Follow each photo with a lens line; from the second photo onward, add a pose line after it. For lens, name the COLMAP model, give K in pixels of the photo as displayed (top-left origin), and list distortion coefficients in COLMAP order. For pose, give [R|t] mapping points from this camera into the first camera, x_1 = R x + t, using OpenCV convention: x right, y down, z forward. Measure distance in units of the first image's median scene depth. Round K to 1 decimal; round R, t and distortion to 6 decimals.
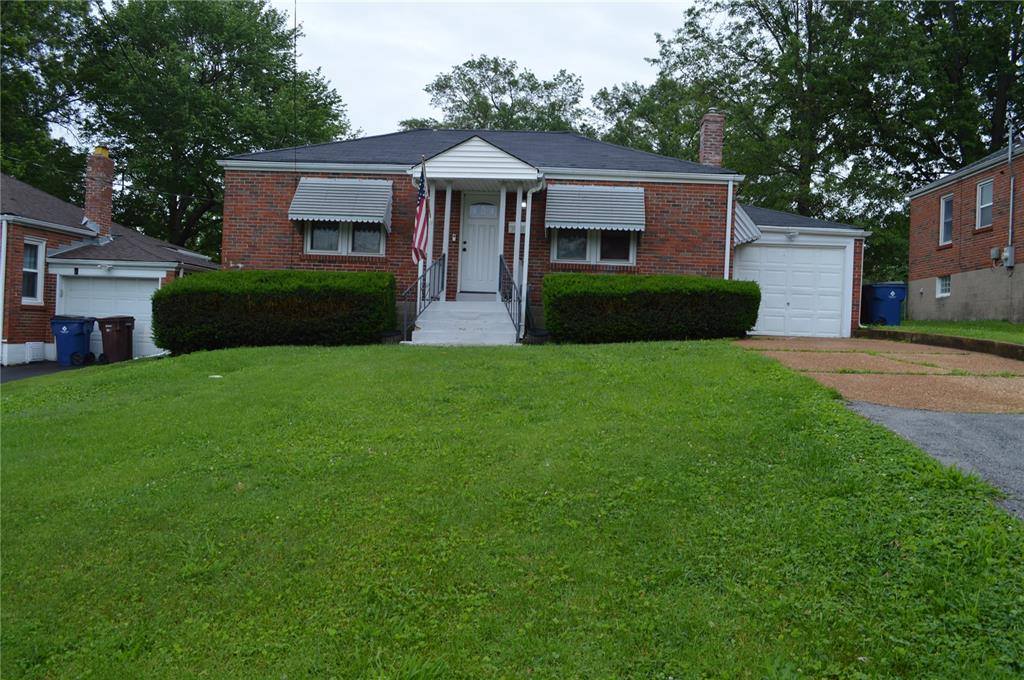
lens RADIAL K [[835.1, 0, 514.5], [0, 835.1, 340.0], [0, 0, 1]] dist [-0.086035, 0.009482]
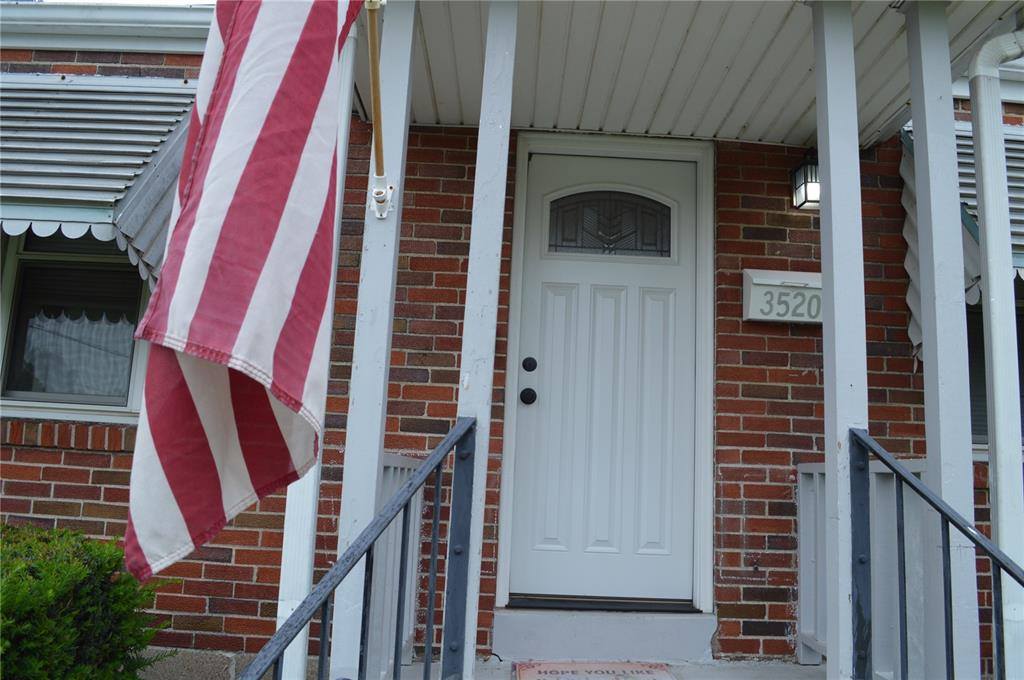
lens RADIAL K [[835.1, 0, 514.5], [0, 835.1, 340.0], [0, 0, 1]] dist [-0.086035, 0.009482]
pose [[0.996137, 0.017790, 0.085992, -0.078774], [-0.002125, 0.983862, -0.178914, -0.080530], [-0.087787, 0.178040, 0.980099, 0.753220]]
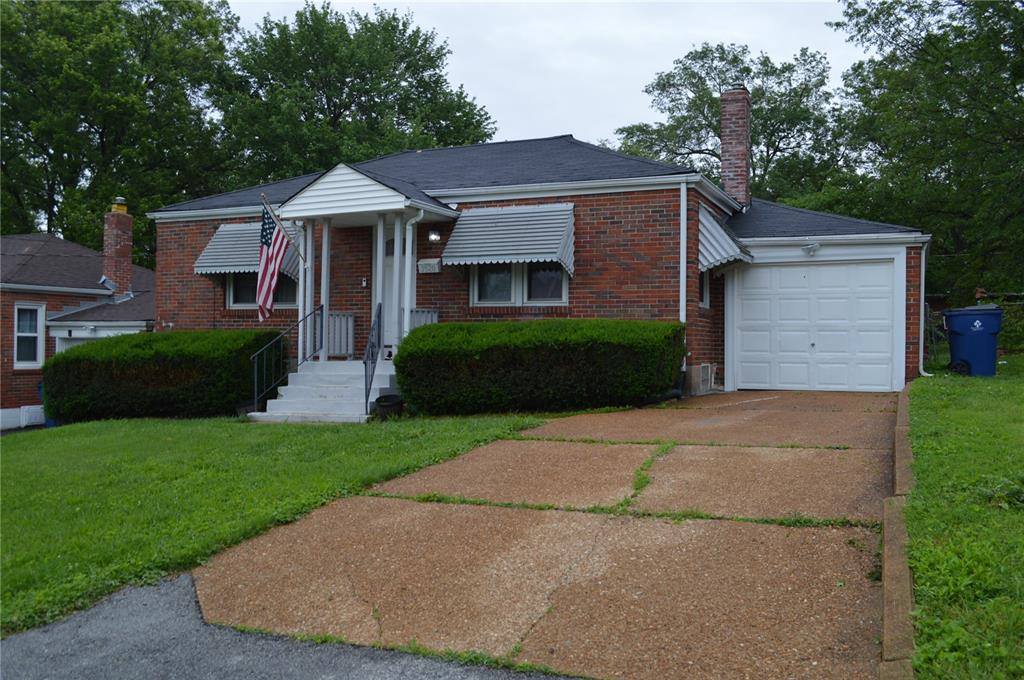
lens RADIAL K [[909.2, 0, 509.5], [0, 909.2, 342.7], [0, 0, 1]] dist [-0.075302, 0.008313]
pose [[0.934781, -0.034182, -0.353577, 0.364093], [0.025578, 0.999253, -0.028980, -0.030113], [0.354304, 0.018046, 0.934956, 0.188074]]
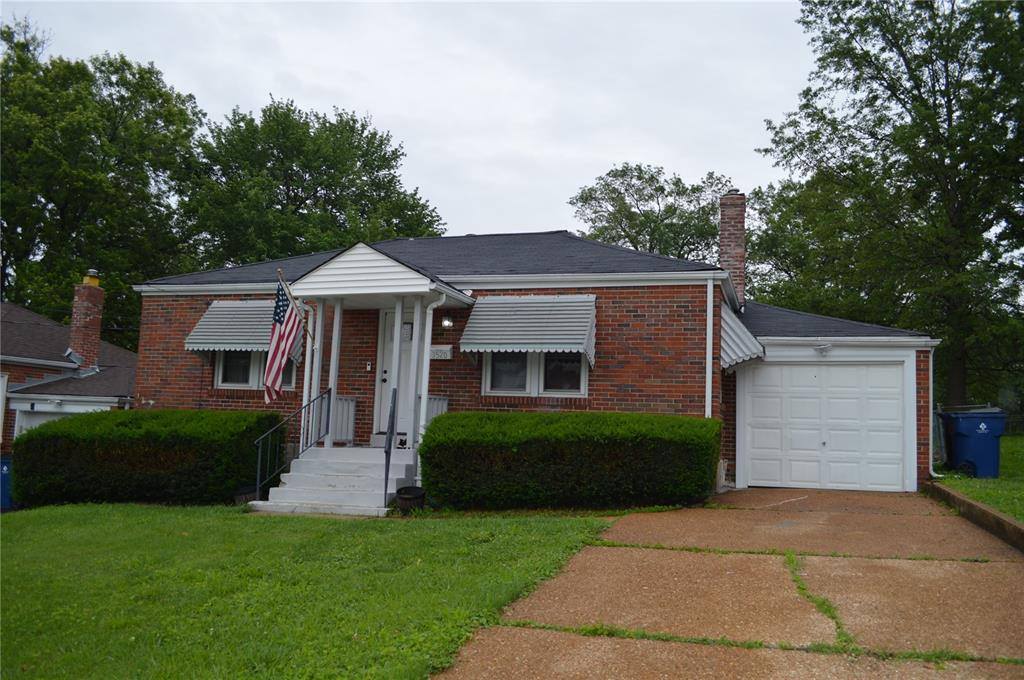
lens RADIAL K [[835.1, 0, 514.5], [0, 835.1, 340.0], [0, 0, 1]] dist [-0.086035, 0.009482]
pose [[0.970012, -0.032812, -0.240830, 0.247662], [0.000299, 0.991007, -0.133813, -0.037441], [0.243055, 0.129728, 0.961299, 0.236599]]
